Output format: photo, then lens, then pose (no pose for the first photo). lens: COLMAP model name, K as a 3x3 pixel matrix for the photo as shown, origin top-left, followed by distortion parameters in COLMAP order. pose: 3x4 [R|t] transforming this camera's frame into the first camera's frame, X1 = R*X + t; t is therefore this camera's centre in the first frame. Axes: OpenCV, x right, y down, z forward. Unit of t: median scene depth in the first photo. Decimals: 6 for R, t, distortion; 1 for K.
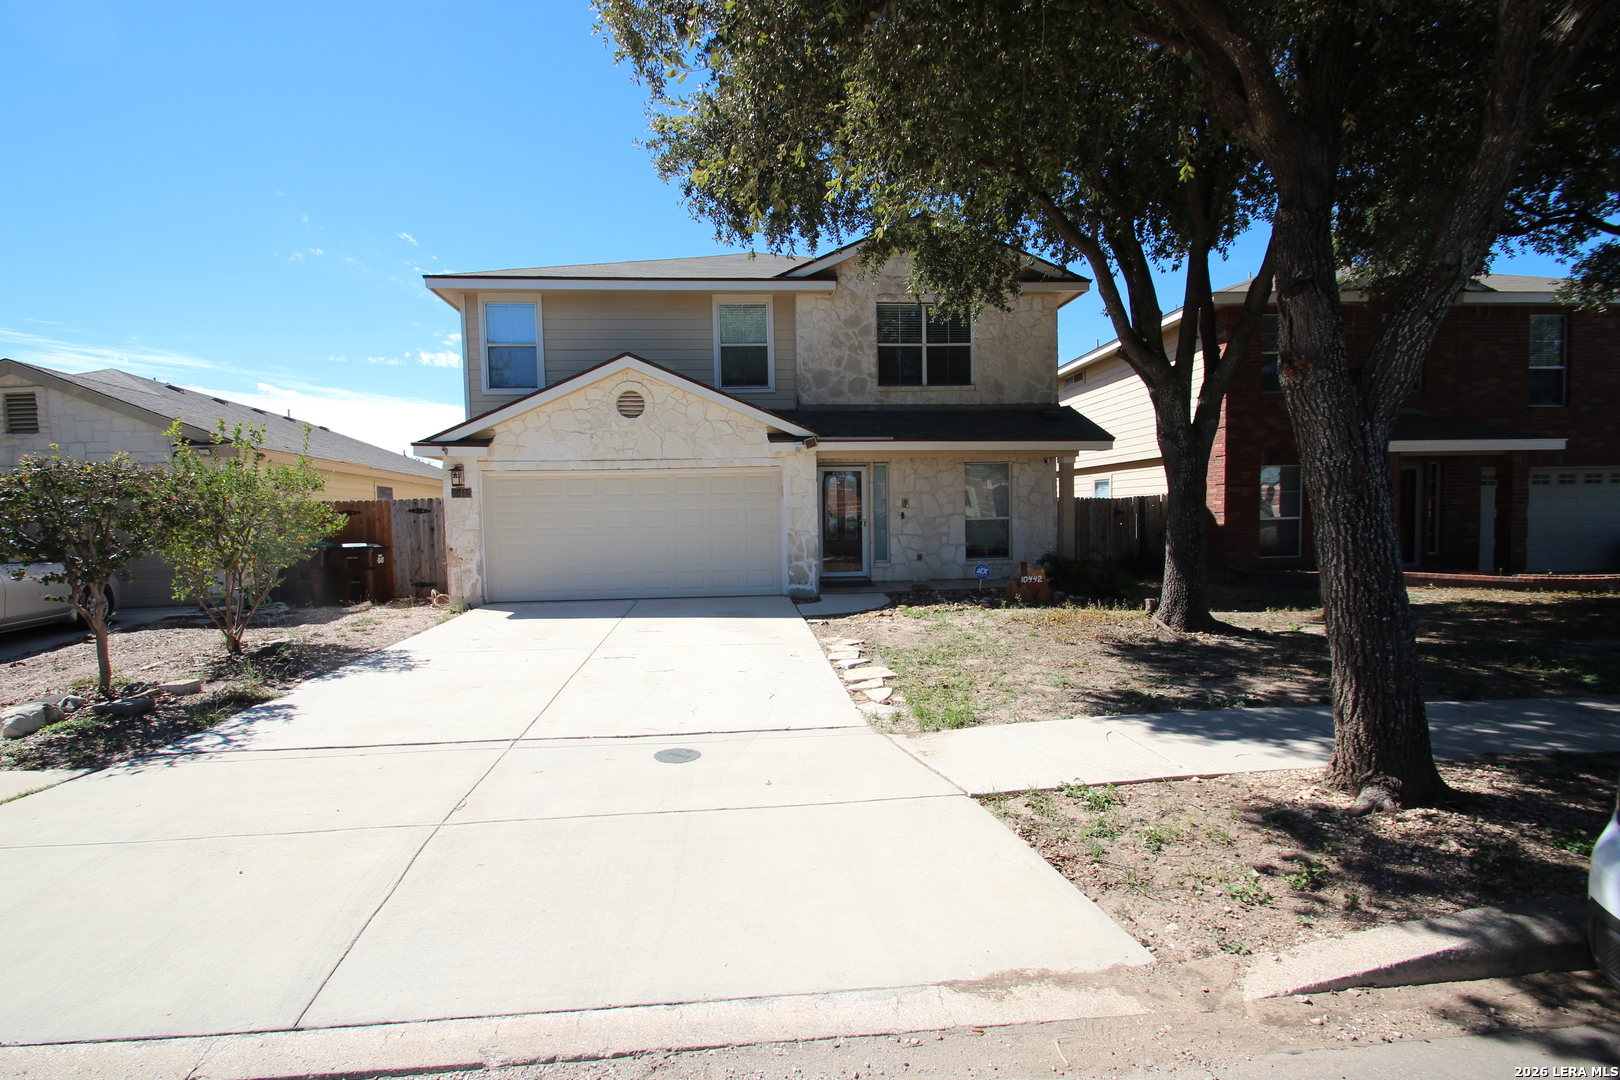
lens RADIAL K [[748.9, 0, 806.8], [0, 748.9, 541.1], [0, 0, 1]] dist [-0.001614, -0.001845]
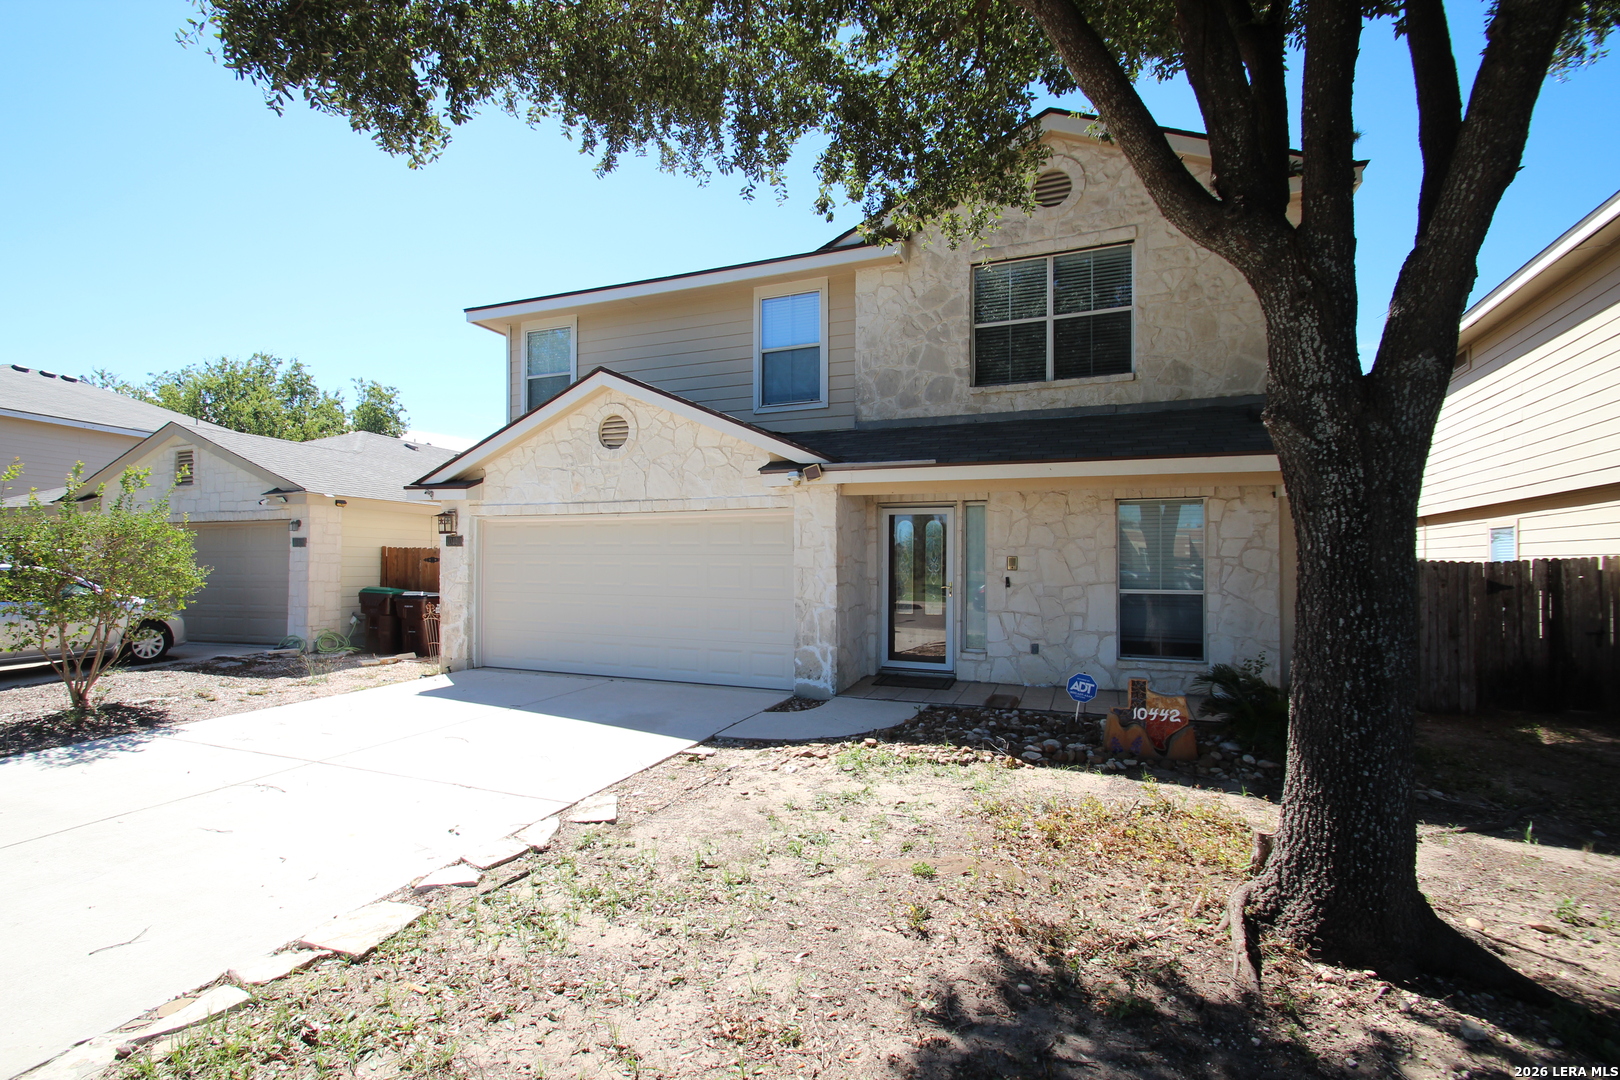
lens RADIAL K [[748.9, 0, 813.6], [0, 748.9, 547.2], [0, 0, 1]] dist [-0.001614, -0.001845]
pose [[0.882416, 0.013944, -0.470263, 0.290970], [-0.039871, 0.998181, -0.045216, -0.029260], [0.468778, 0.058649, 0.881367, 0.359532]]
